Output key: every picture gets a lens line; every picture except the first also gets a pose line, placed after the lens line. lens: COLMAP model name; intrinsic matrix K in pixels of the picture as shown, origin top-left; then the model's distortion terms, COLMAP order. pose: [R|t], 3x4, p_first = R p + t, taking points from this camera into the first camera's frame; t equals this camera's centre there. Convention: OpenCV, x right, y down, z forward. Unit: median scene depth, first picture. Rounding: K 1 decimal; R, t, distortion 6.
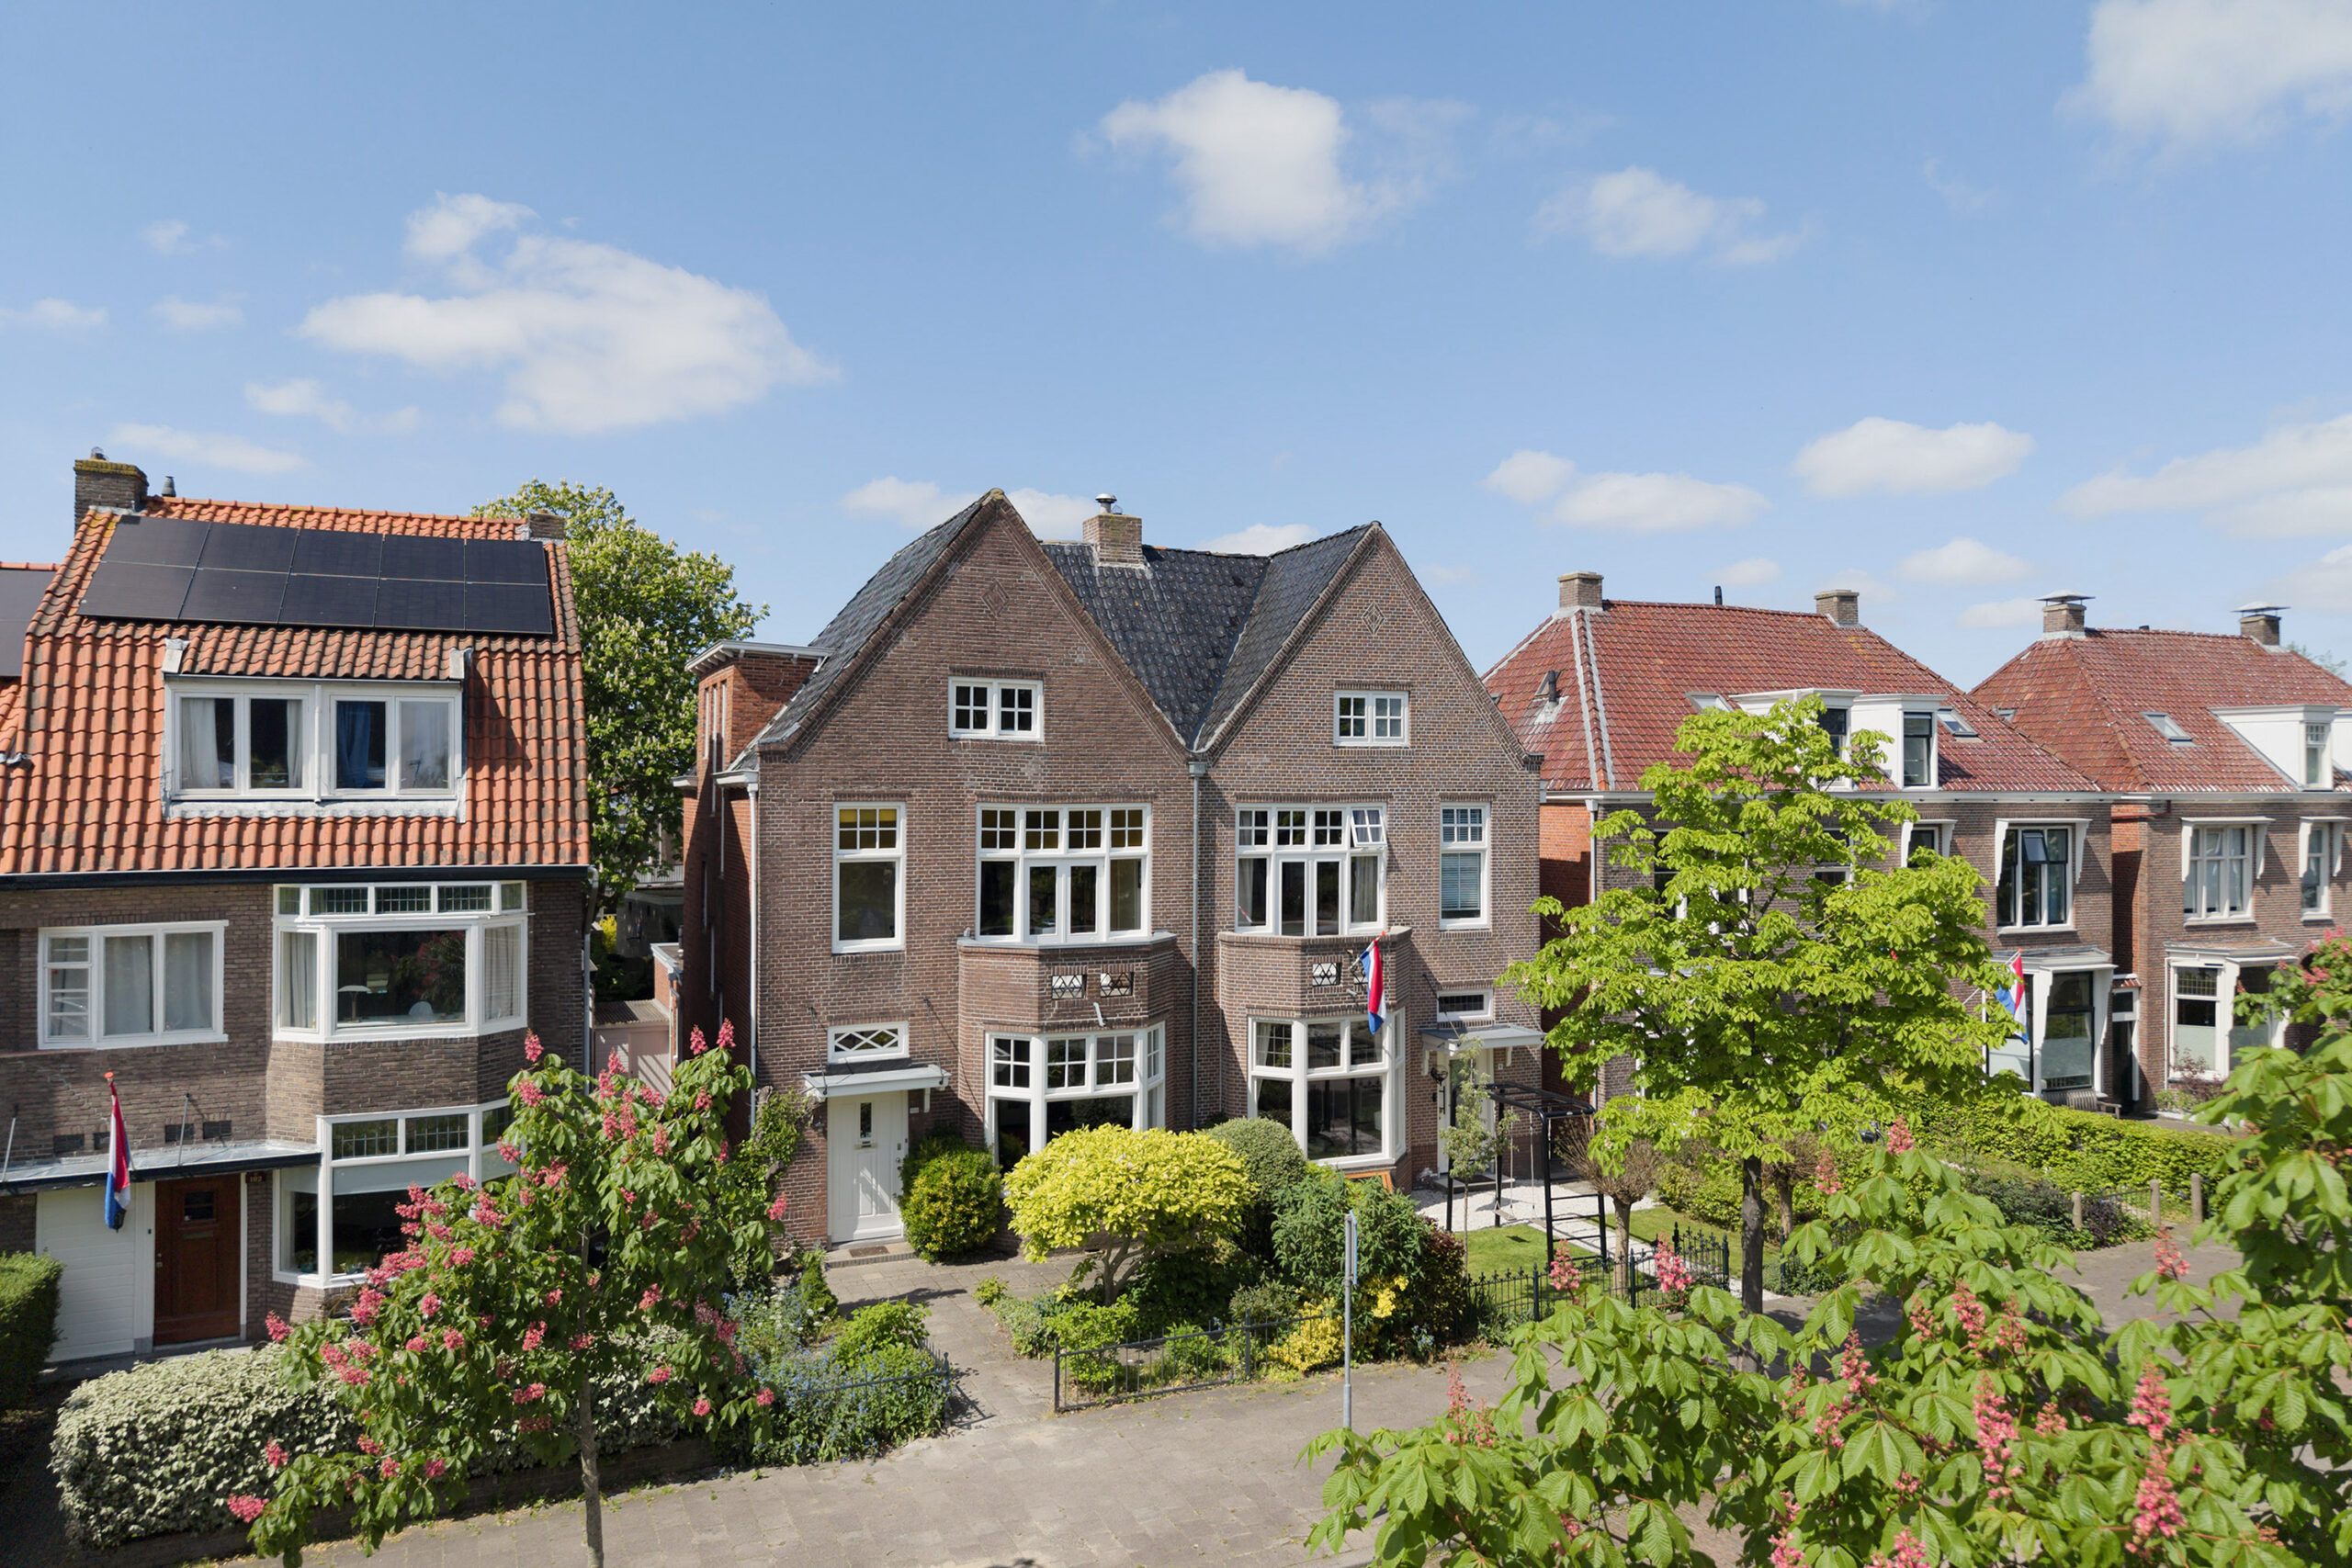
lens RADIAL K [[1596.0, 0, 1176.0], [0, 1596.0, 784.0], [0, 0, 1]] dist [0.155760, -0.418978]
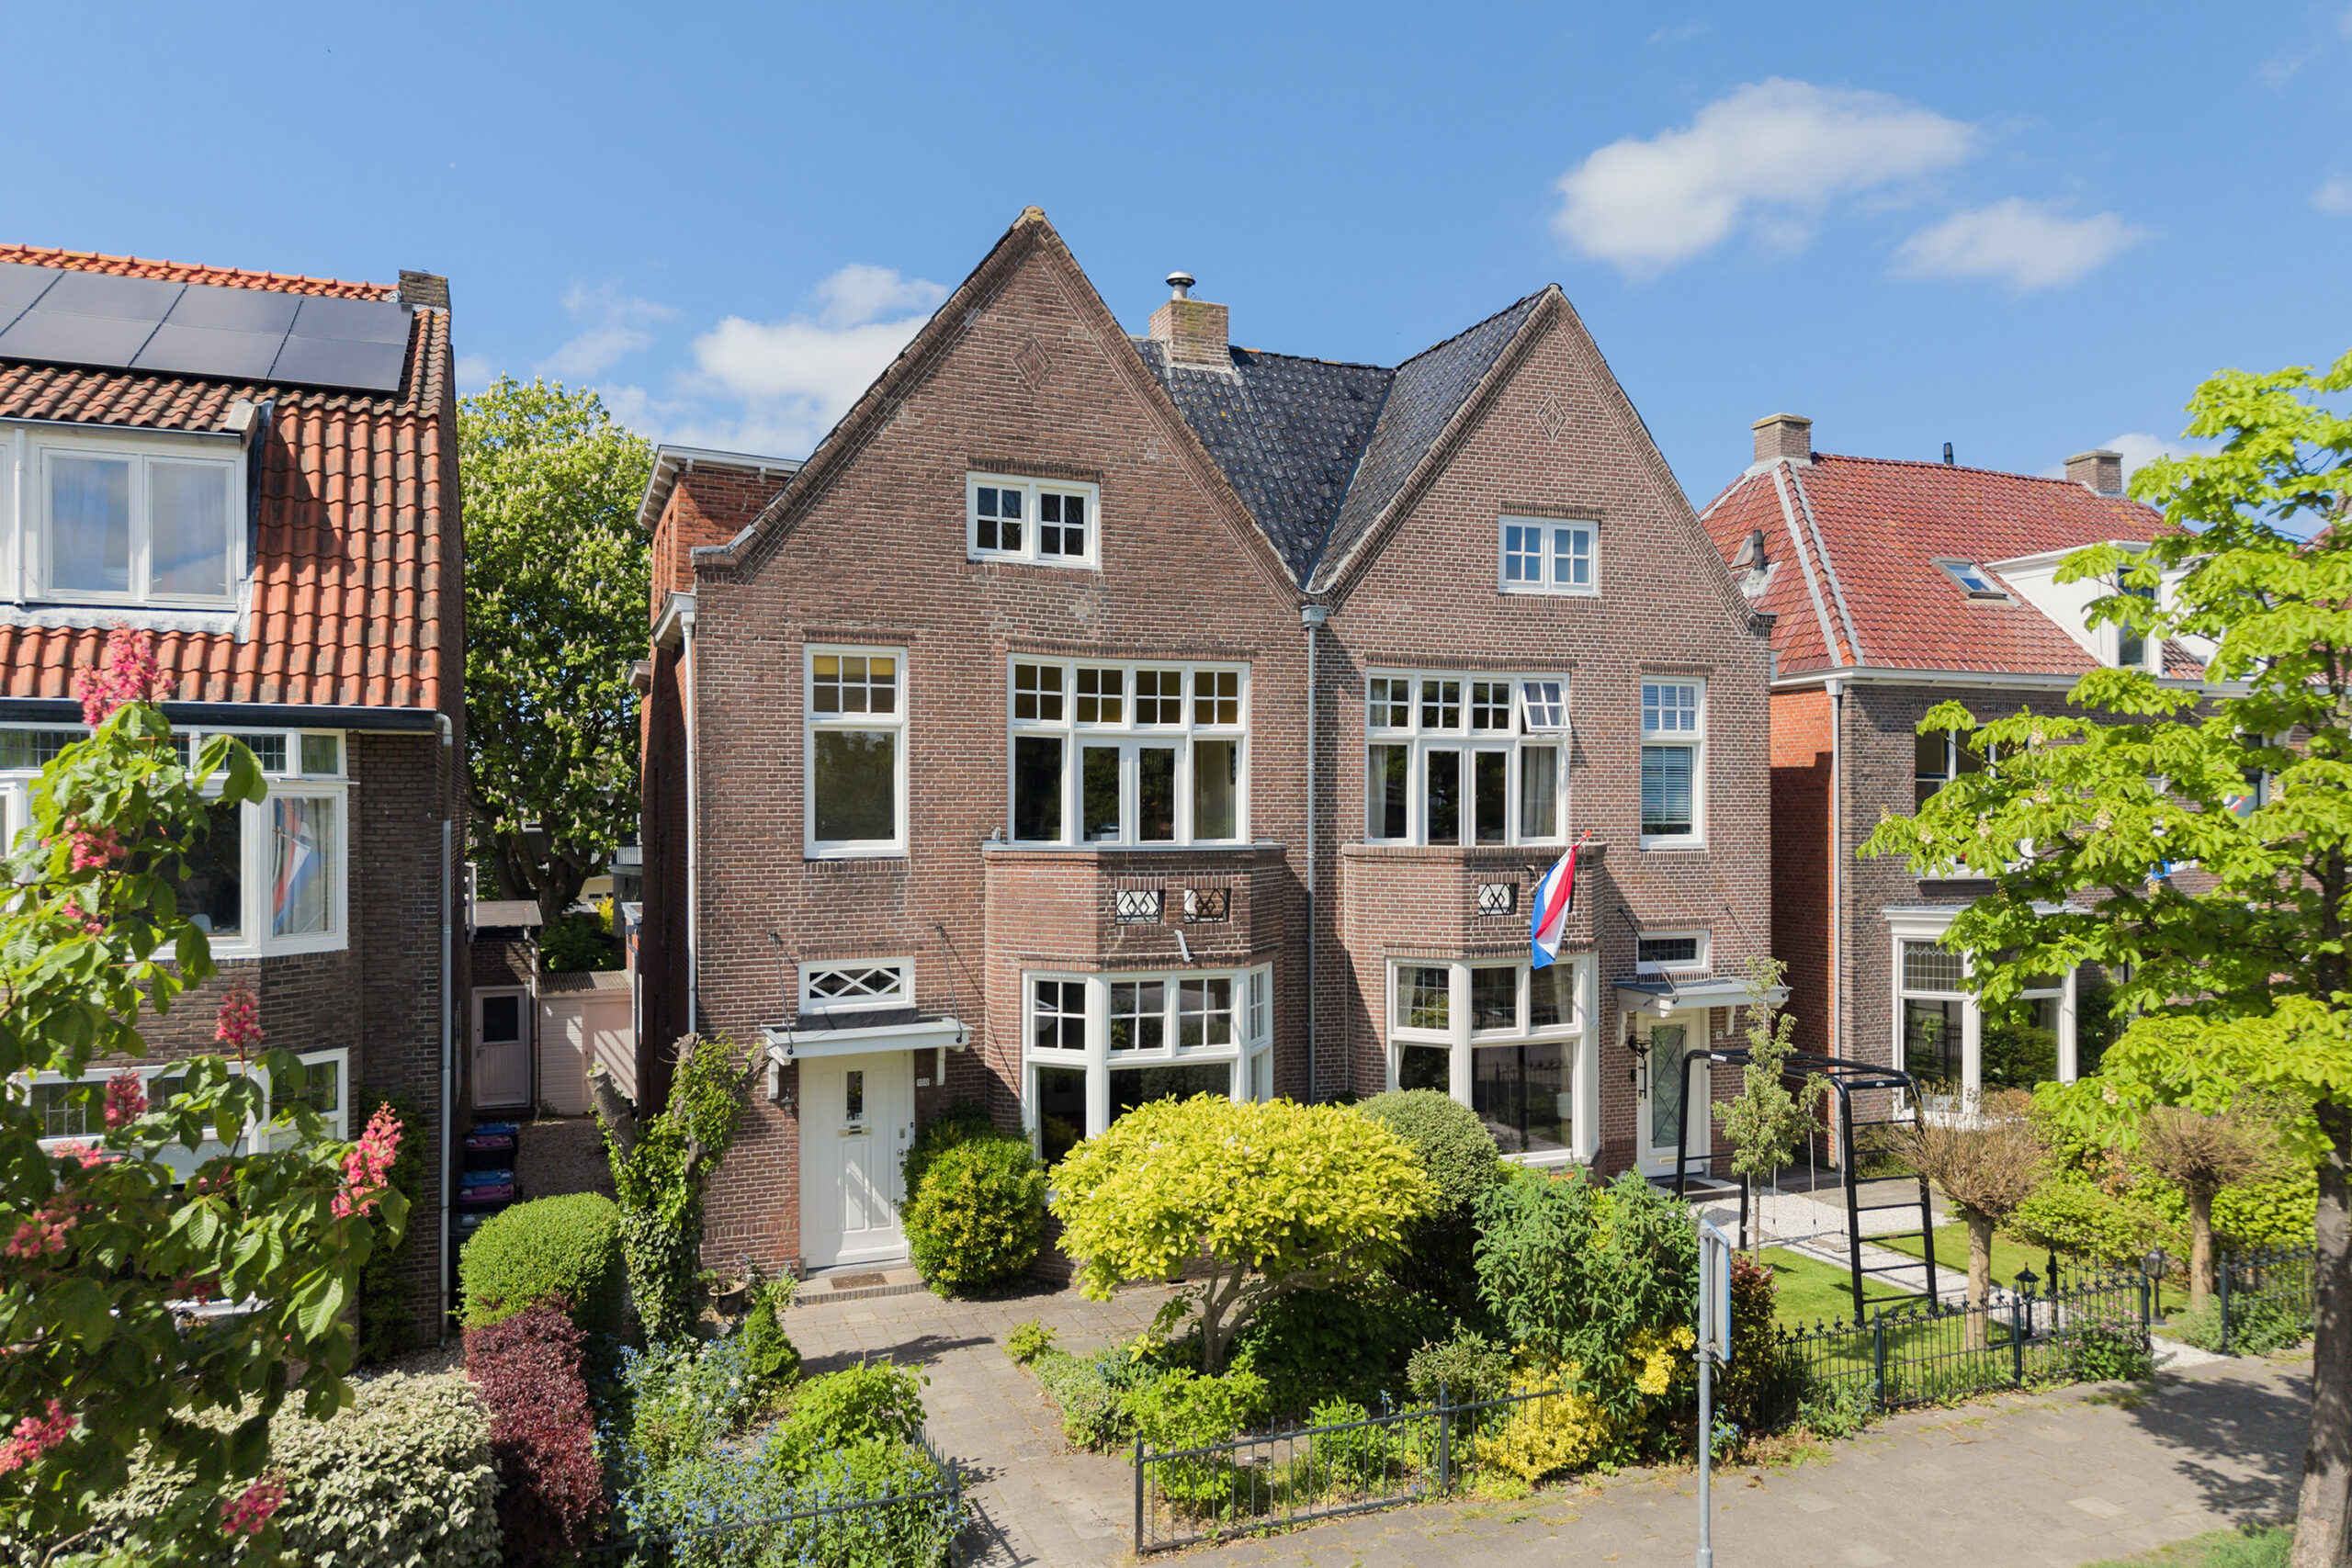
lens RADIAL K [[1709.7, 0, 1176.0], [0, 1709.7, 784.0], [0, 0, 1]] dist [0.080943, -0.151748]
pose [[0.999419, -0.005193, -0.033683, -0.025674], [0.005307, 0.999981, 0.003289, 0.070345], [0.033665, -0.003466, 0.999427, 0.252936]]
